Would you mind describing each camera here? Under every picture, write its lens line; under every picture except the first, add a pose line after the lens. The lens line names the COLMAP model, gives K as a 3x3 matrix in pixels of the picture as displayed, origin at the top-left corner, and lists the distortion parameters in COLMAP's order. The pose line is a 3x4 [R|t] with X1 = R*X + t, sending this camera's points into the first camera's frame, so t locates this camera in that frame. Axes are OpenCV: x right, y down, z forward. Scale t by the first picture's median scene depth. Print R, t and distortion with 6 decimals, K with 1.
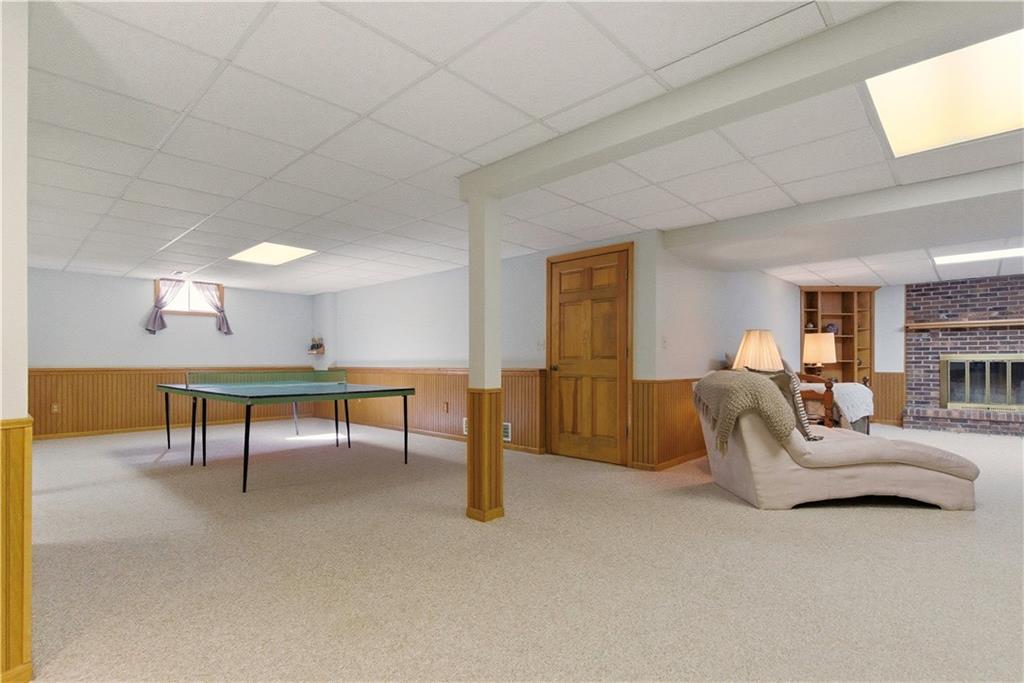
lens RADIAL K [[471.6, 0, 516.5], [0, 471.6, 360.7], [0, 0, 1]] dist [-0.000435, 0.000071]
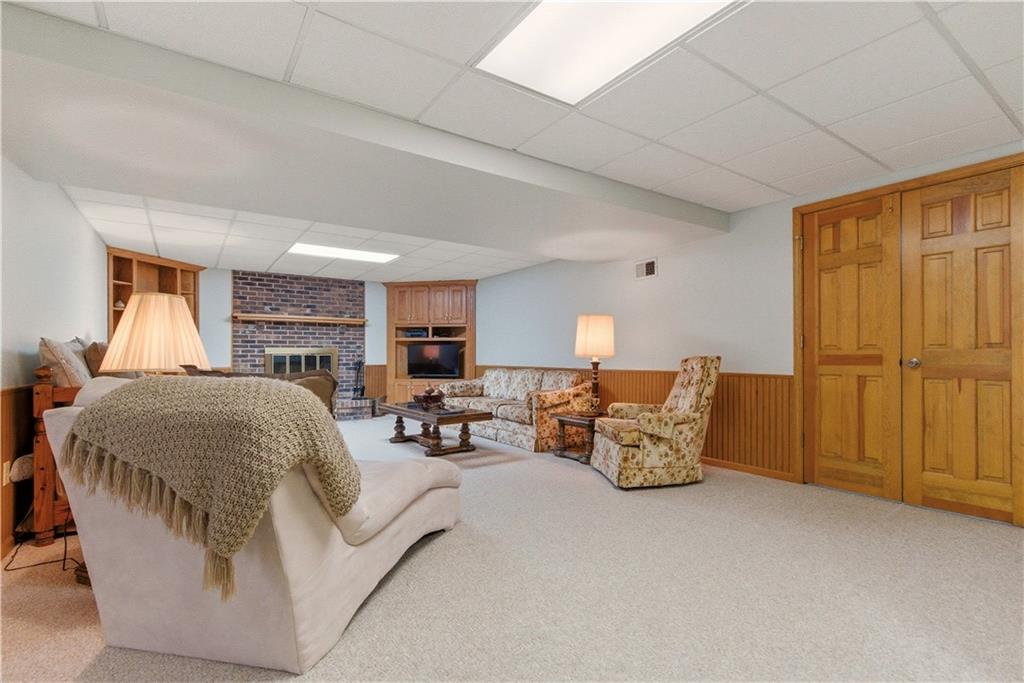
lens RADIAL K [[471.6, 0, 503.8], [0, 471.6, 353.6], [0, 0, 1]] dist [-0.000435, 0.000071]
pose [[0.199422, 0.002580, 0.979910, 0.045101], [-0.001146, 0.999996, -0.002400, 0.000199], [-0.979913, -0.000645, 0.199424, 0.323607]]
